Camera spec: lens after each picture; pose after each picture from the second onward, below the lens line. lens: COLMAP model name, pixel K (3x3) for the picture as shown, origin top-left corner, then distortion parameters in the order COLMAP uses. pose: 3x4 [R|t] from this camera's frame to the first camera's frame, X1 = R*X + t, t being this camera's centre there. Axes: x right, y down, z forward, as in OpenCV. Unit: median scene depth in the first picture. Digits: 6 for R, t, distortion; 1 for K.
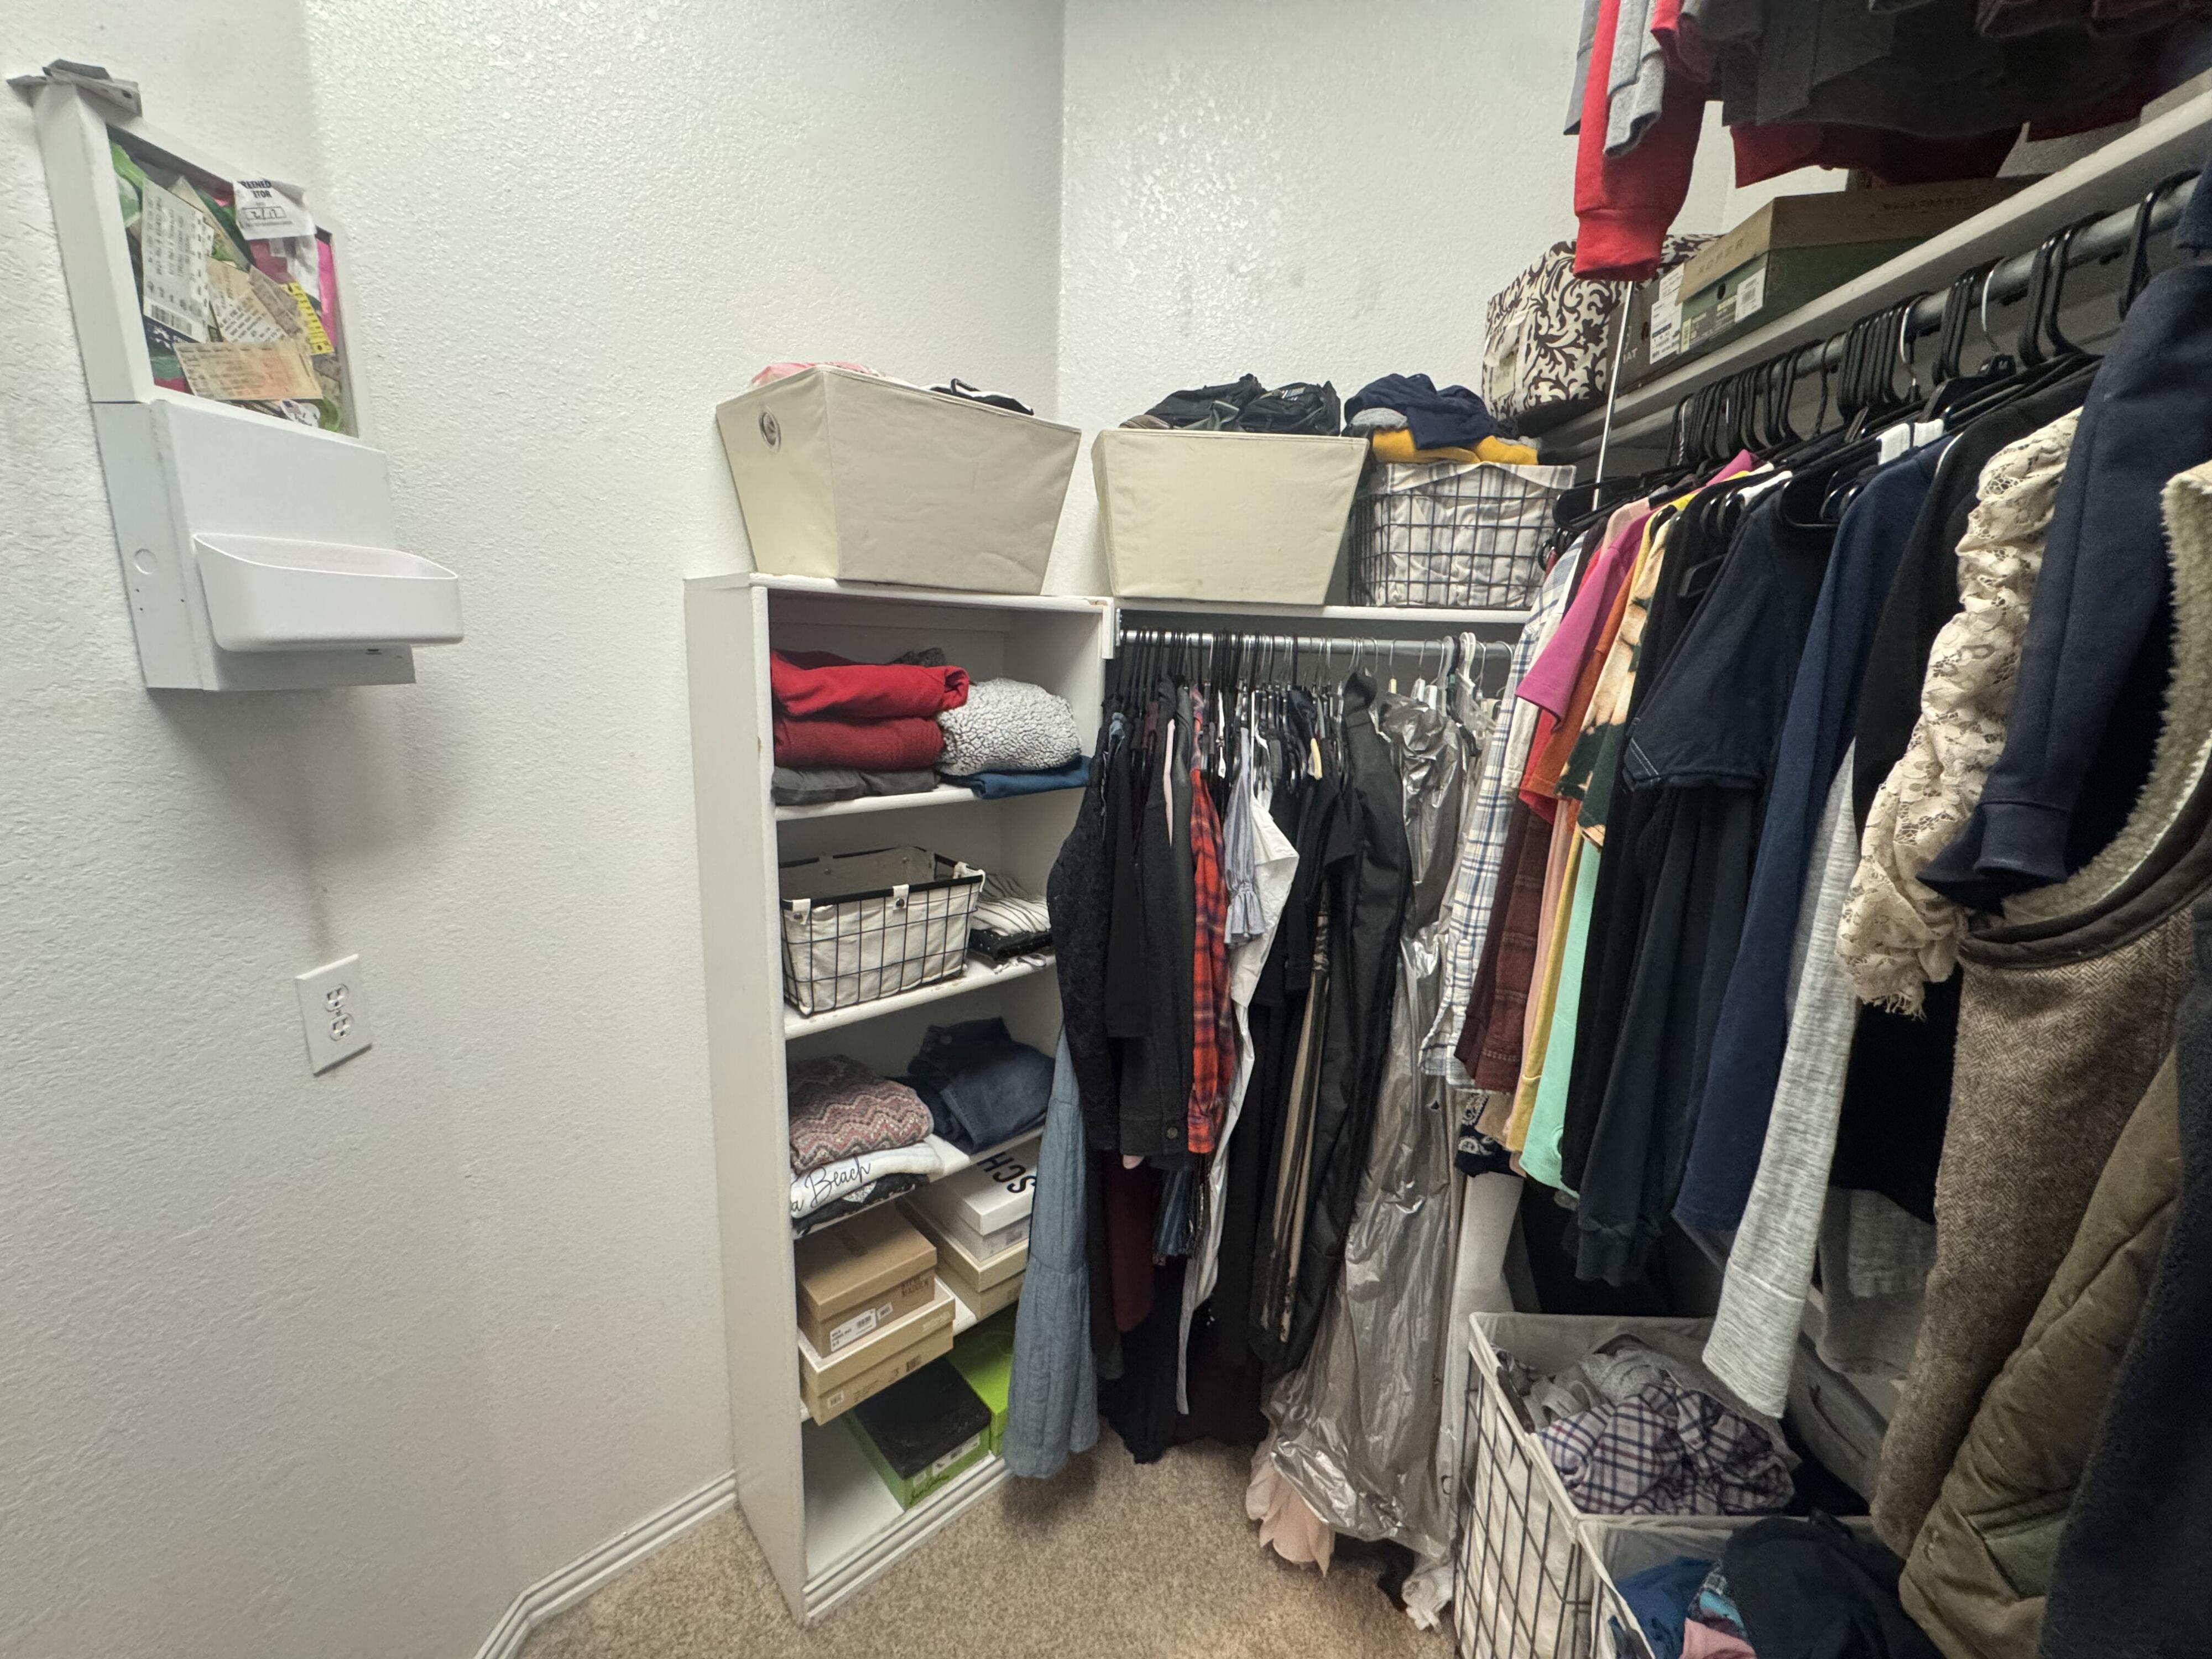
lens RADIAL K [[878.3, 0, 1106.0], [0, 878.3, 829.5], [0, 0, 1]] dist [-0.008409, 0.000151]
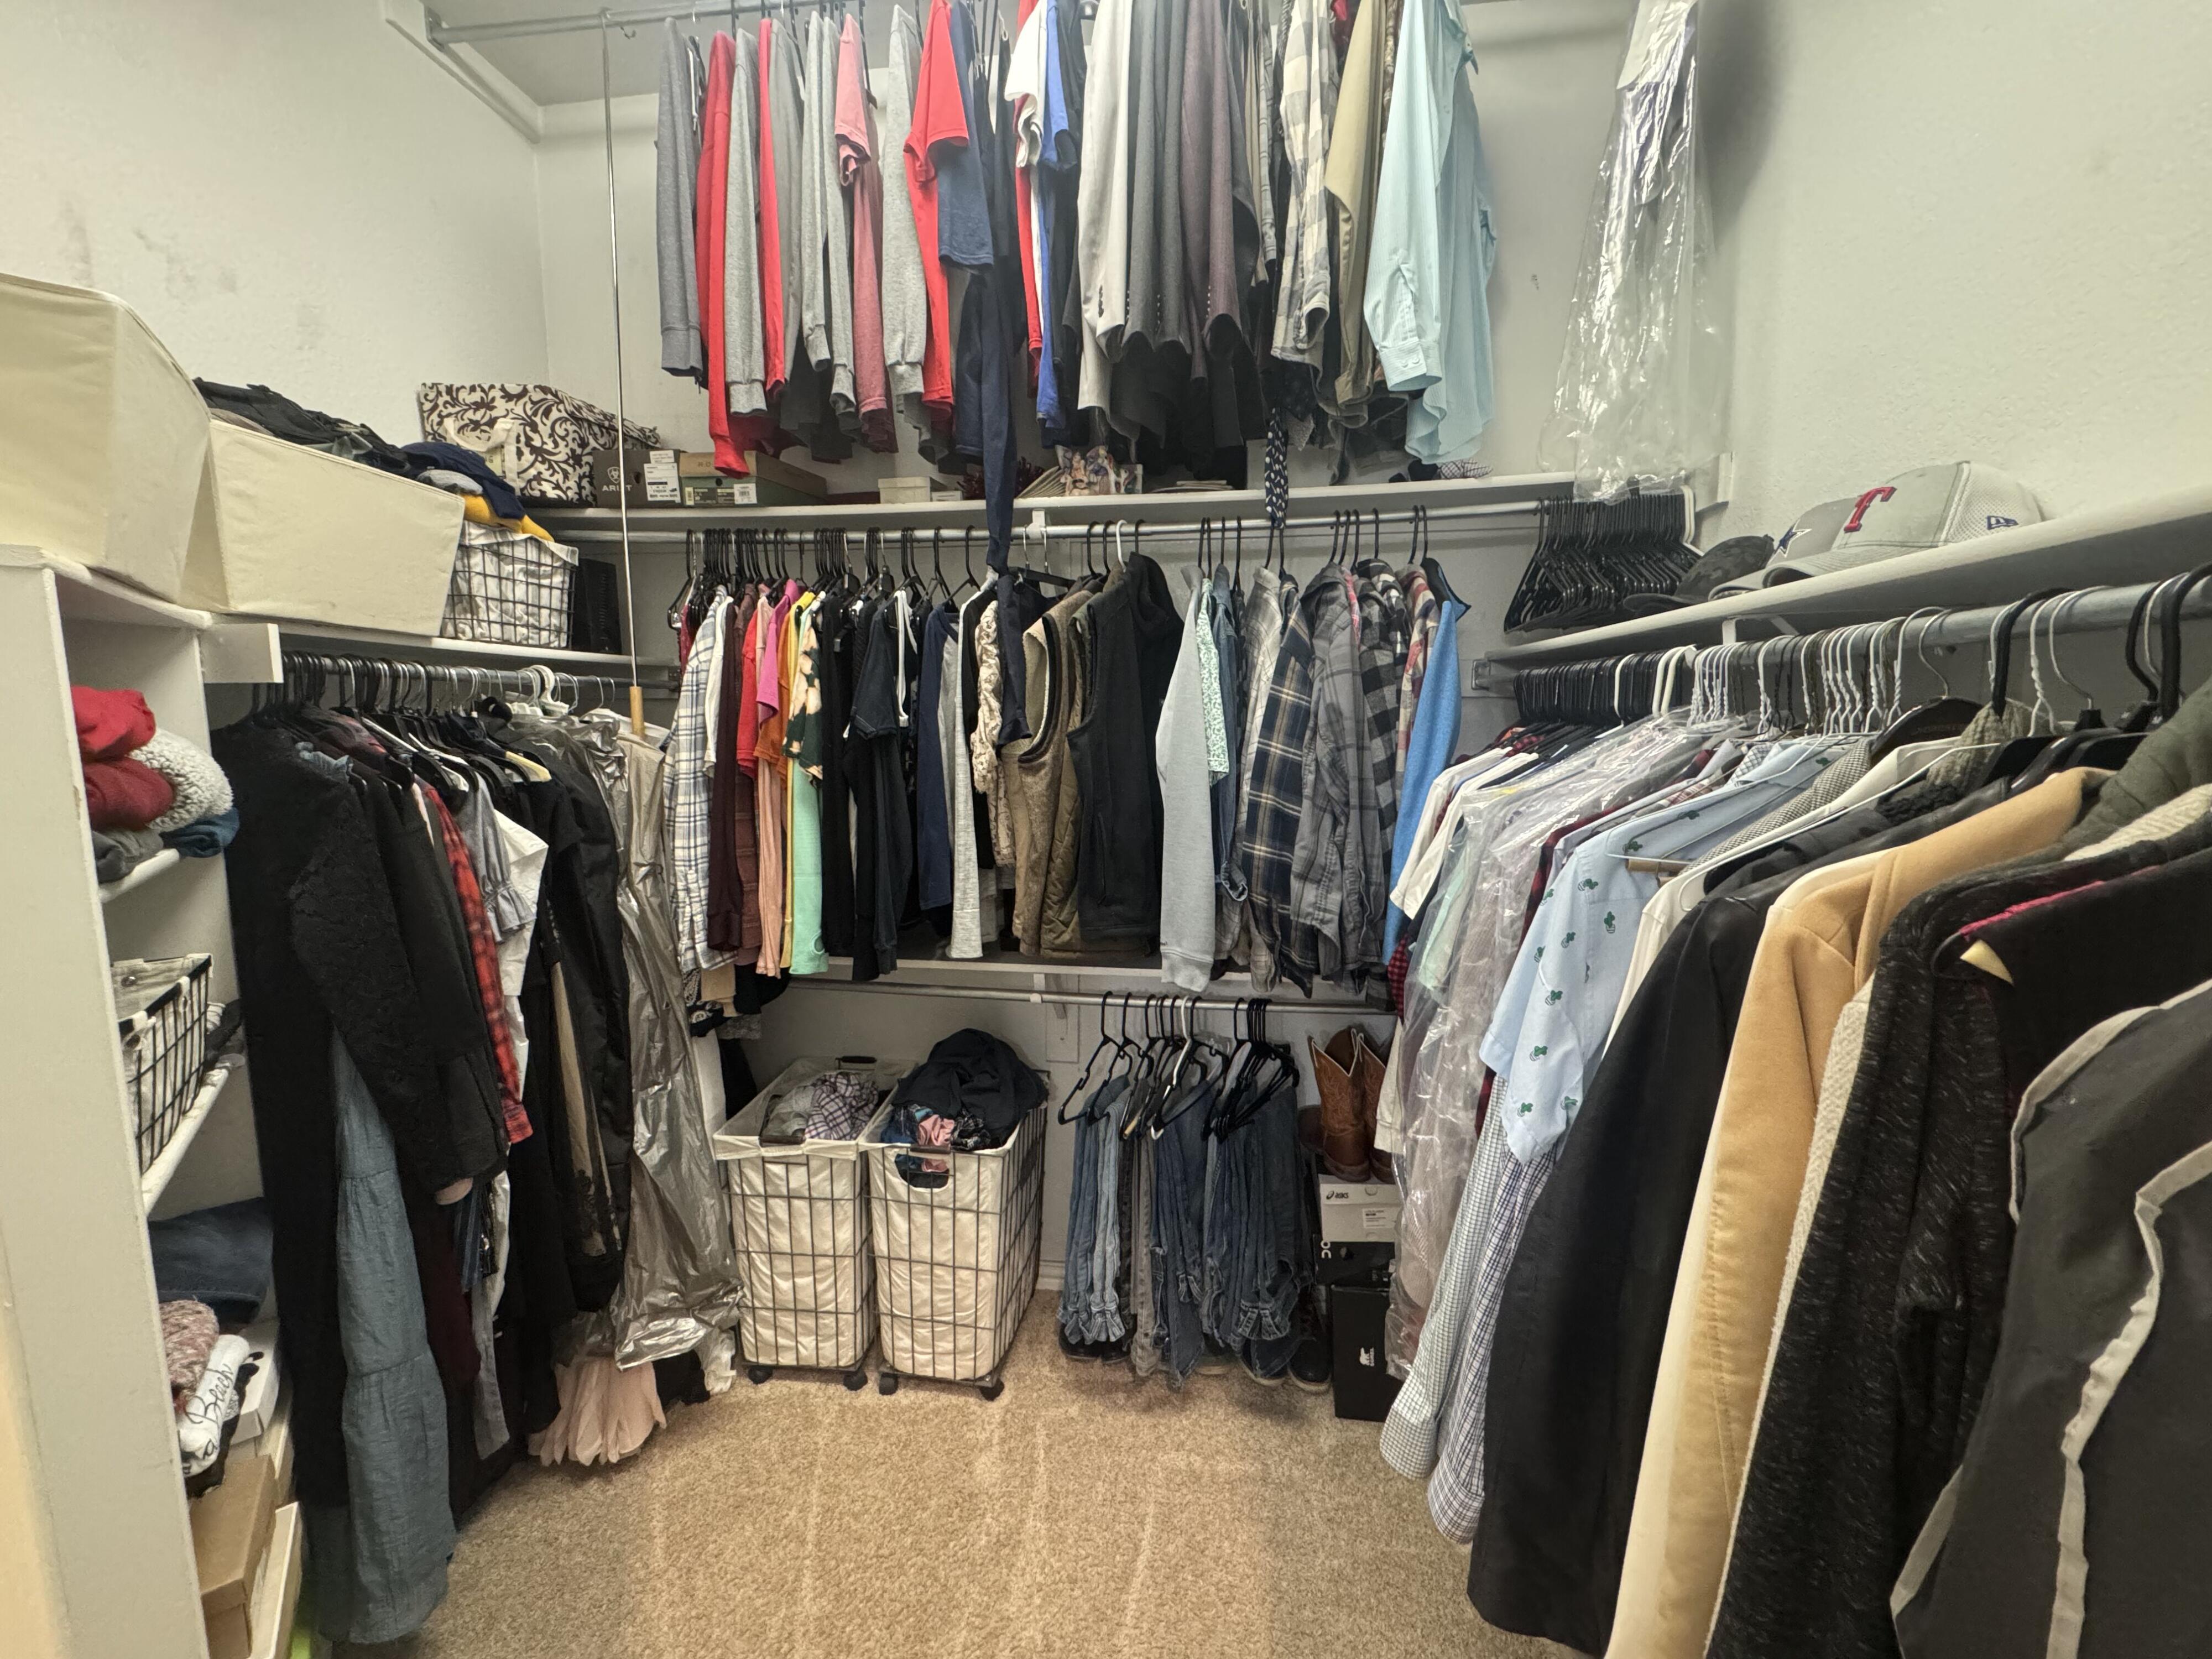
lens RADIAL K [[878.3, 0, 1106.0], [0, 878.3, 829.5], [0, 0, 1]] dist [-0.008409, 0.000151]
pose [[0.072287, -0.153281, 0.985535, -0.839953], [0.201866, 0.969918, 0.136046, -0.001386], [-0.976742, 0.189112, 0.101055, 0.121456]]
